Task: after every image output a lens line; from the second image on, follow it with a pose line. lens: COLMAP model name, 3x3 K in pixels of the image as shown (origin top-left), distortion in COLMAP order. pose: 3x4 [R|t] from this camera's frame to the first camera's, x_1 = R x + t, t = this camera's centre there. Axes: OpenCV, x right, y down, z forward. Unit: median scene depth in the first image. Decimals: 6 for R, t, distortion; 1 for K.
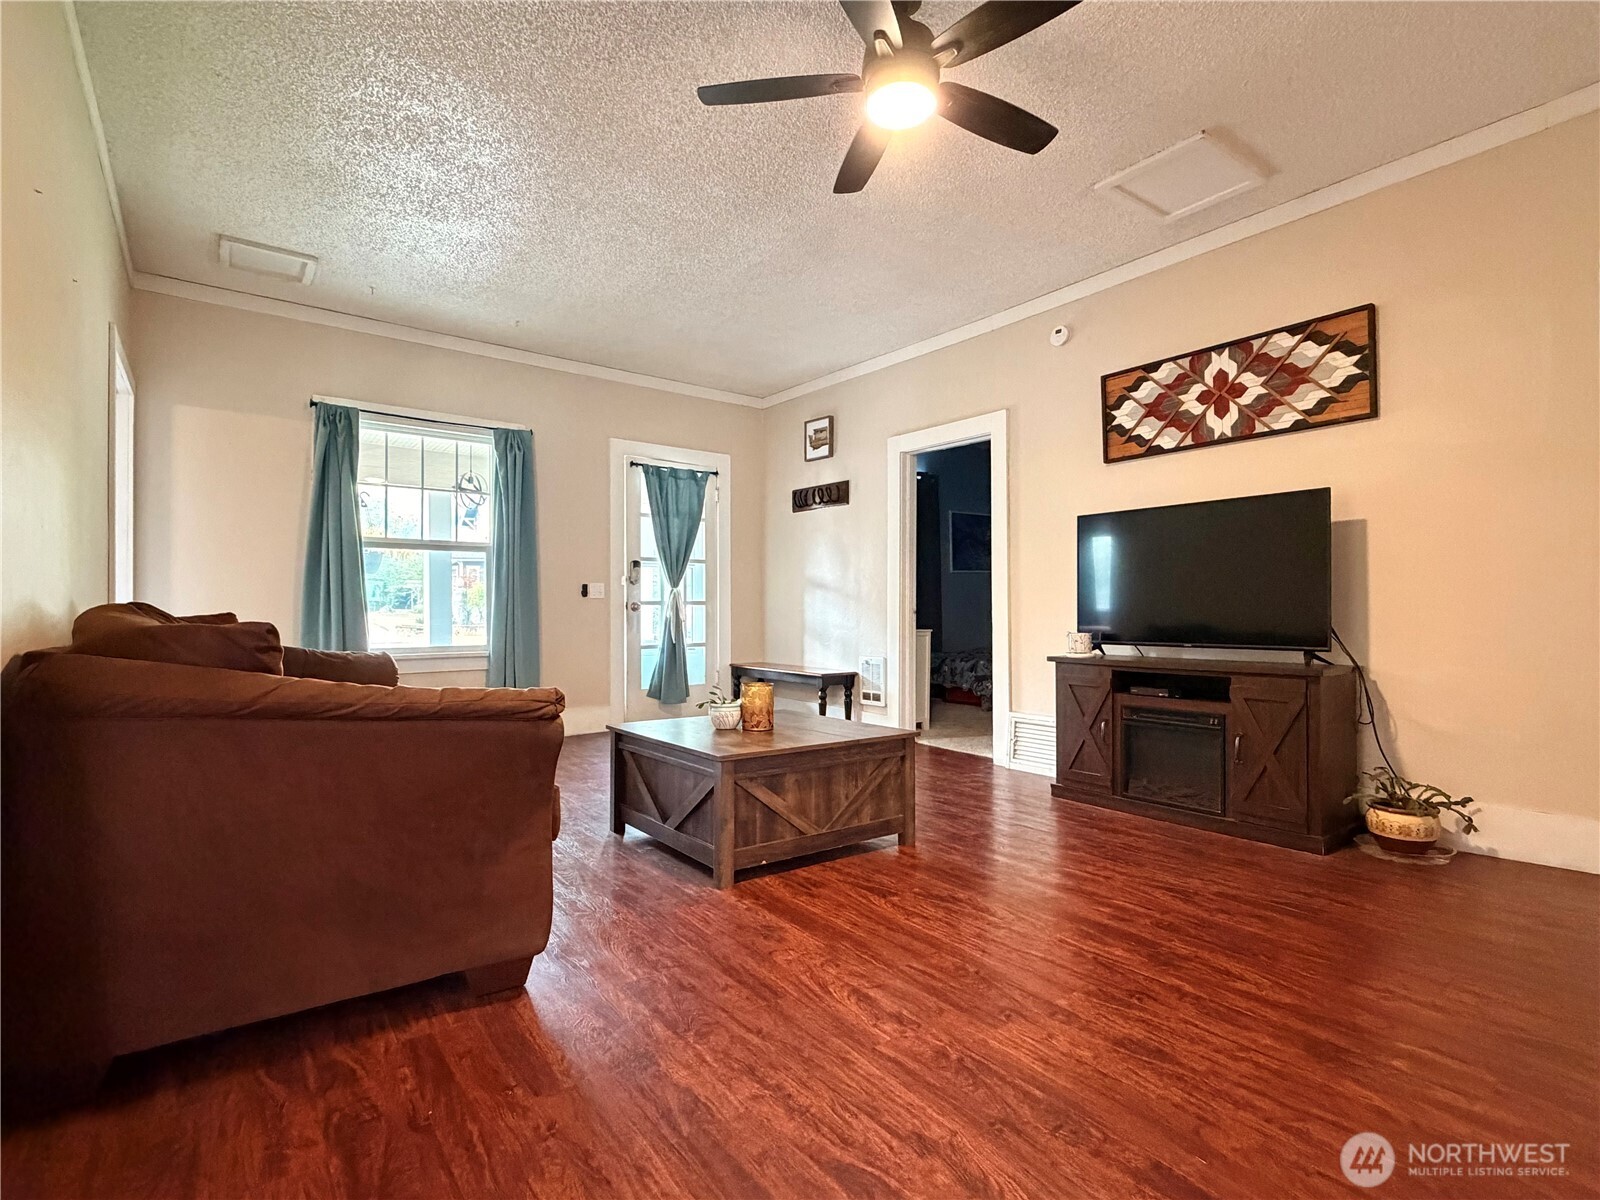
lens RADIAL K [[792.2, 0, 797.0], [0, 792.2, 603.1], [0, 0, 1]] dist [0.001154, -0.000877]
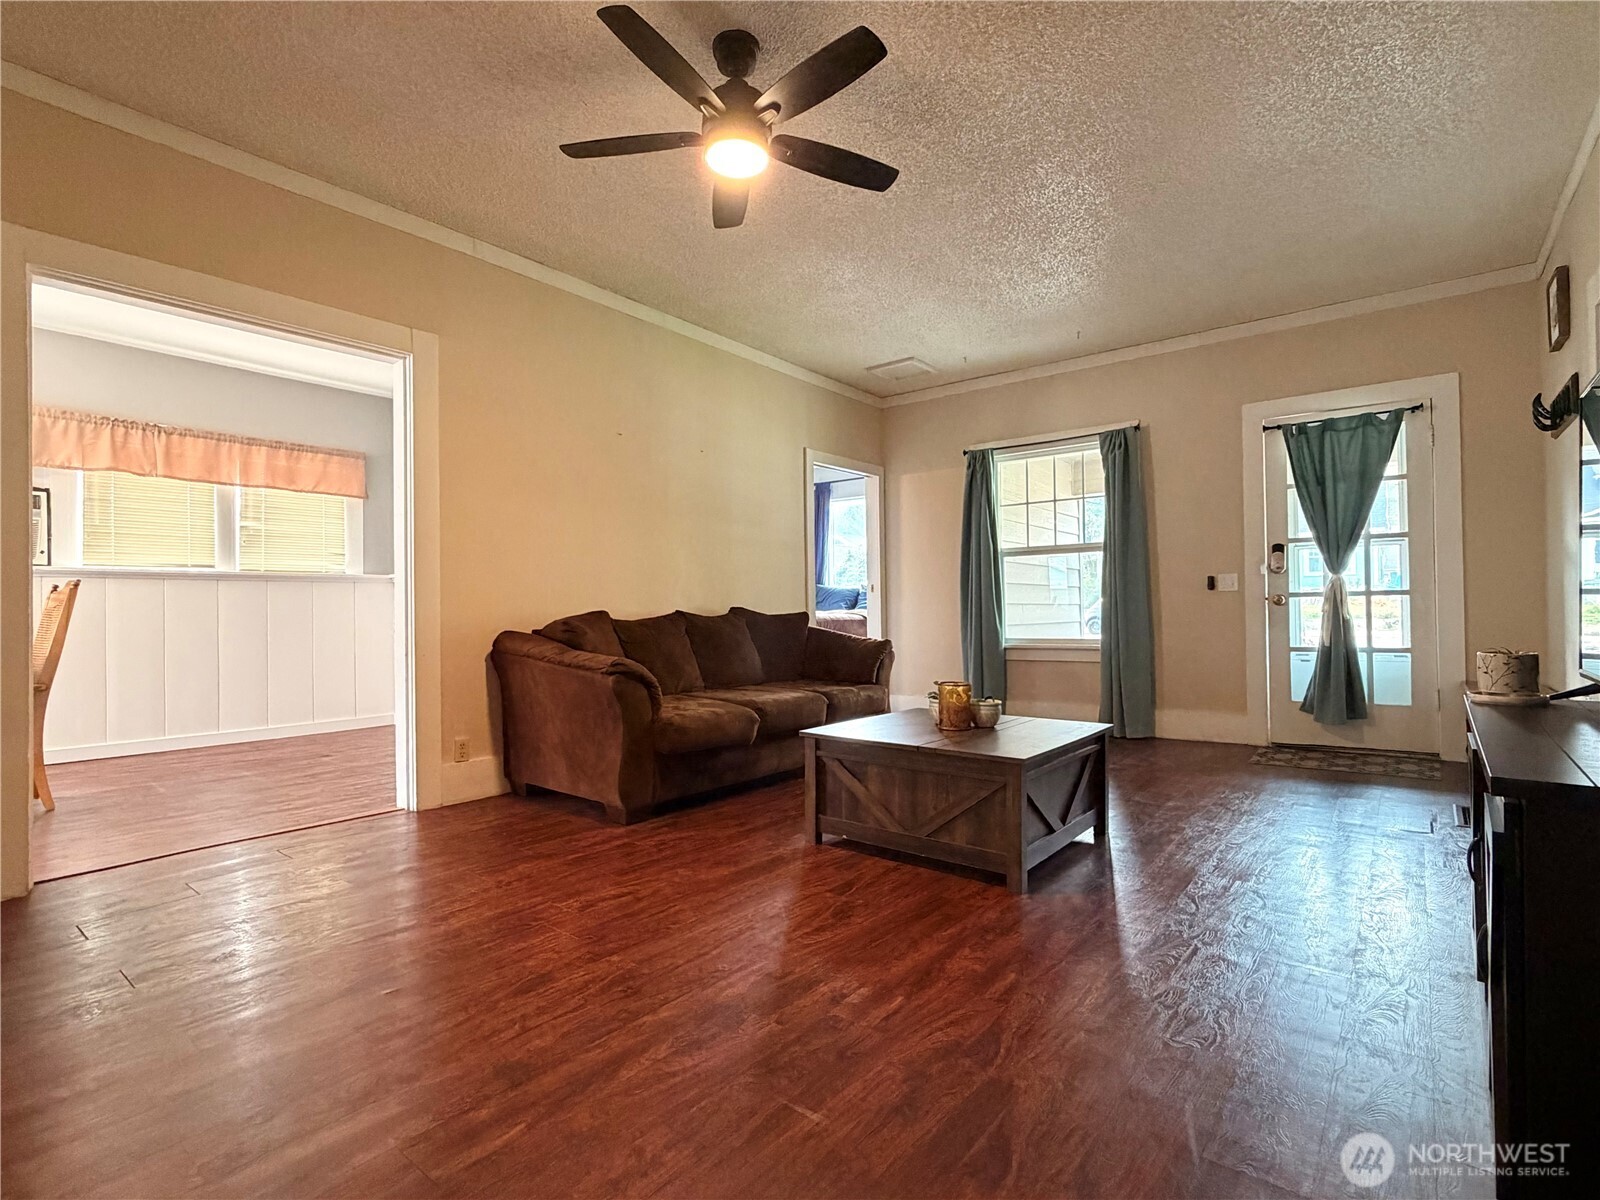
lens RADIAL K [[792.2, 0, 797.0], [0, 792.2, 603.1], [0, 0, 1]] dist [0.001154, -0.000877]
pose [[0.231952, -0.010530, -0.972670, 0.693097], [0.020690, 0.999769, -0.005890, 0.003093], [0.972507, -0.018758, 0.232116, 0.460243]]
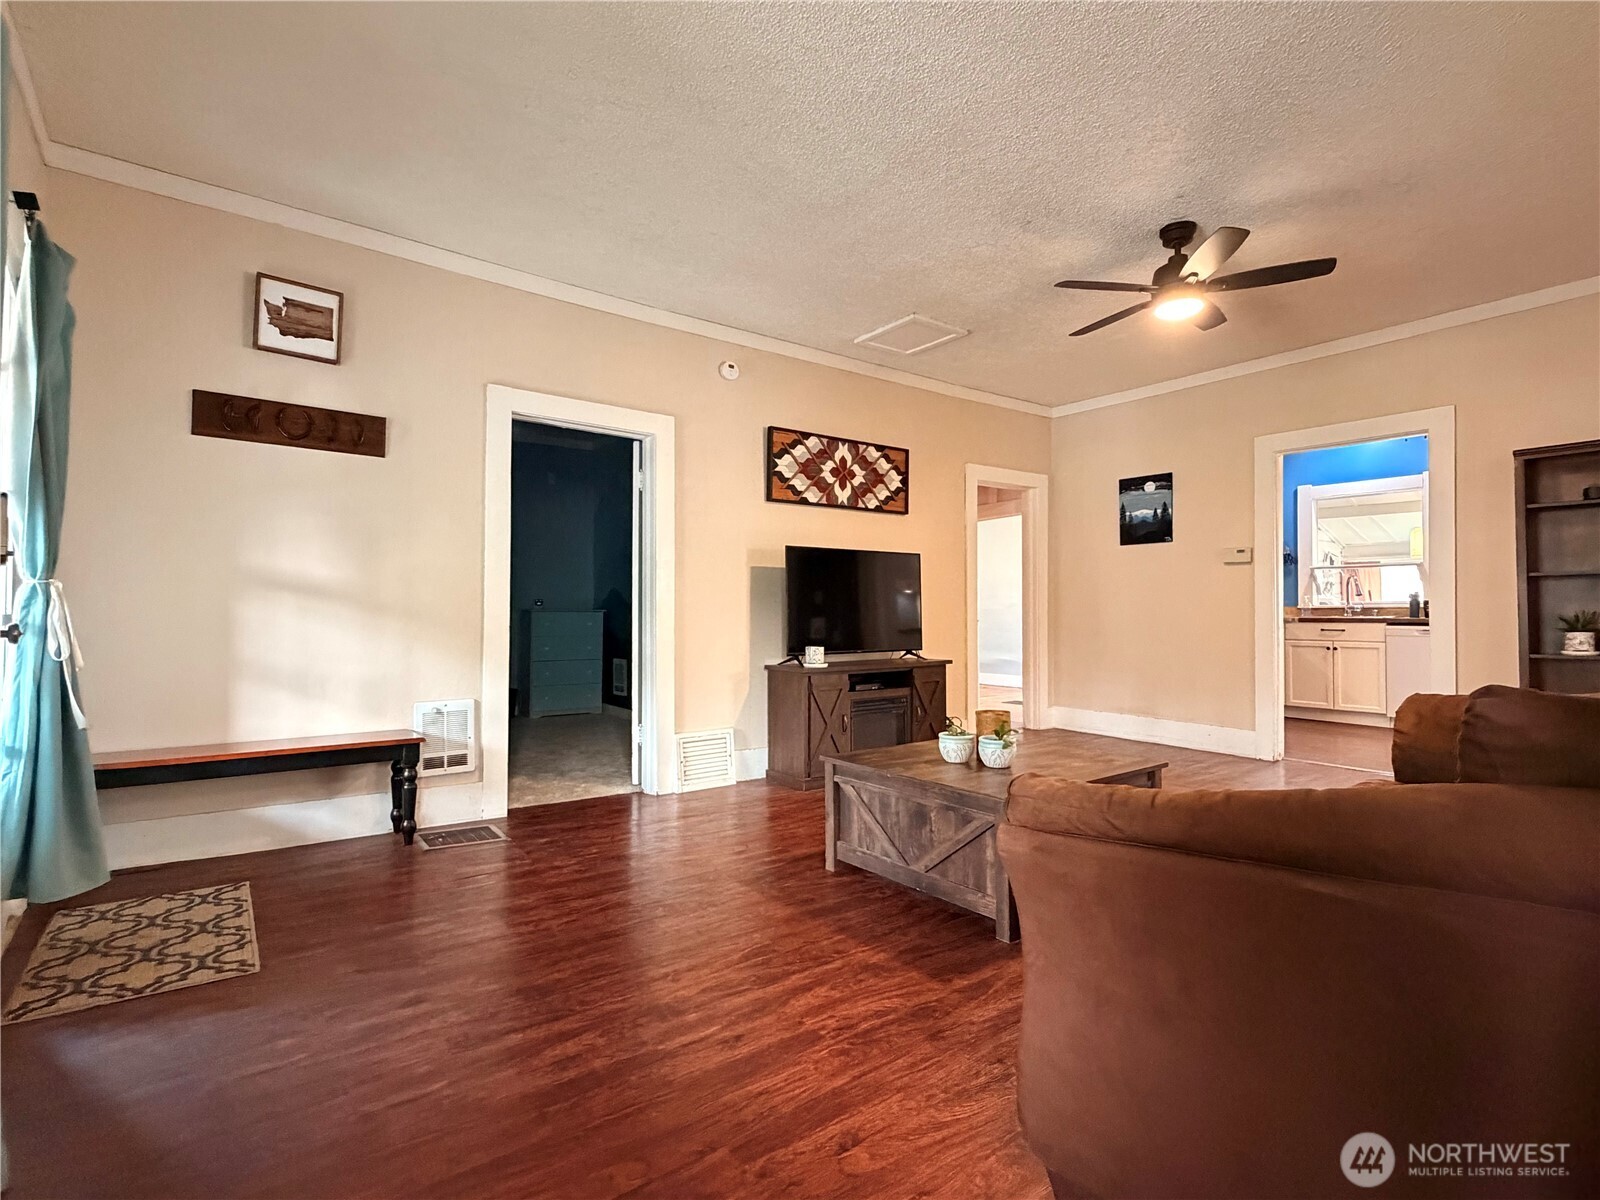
lens RADIAL K [[792.2, 0, 797.0], [0, 792.2, 603.1], [0, 0, 1]] dist [0.001154, -0.000877]
pose [[-0.020191, 0.004785, 0.999785, -0.787167], [-0.015422, 0.999868, -0.005097, -0.020684], [-0.999677, -0.015521, -0.020115, 0.989247]]
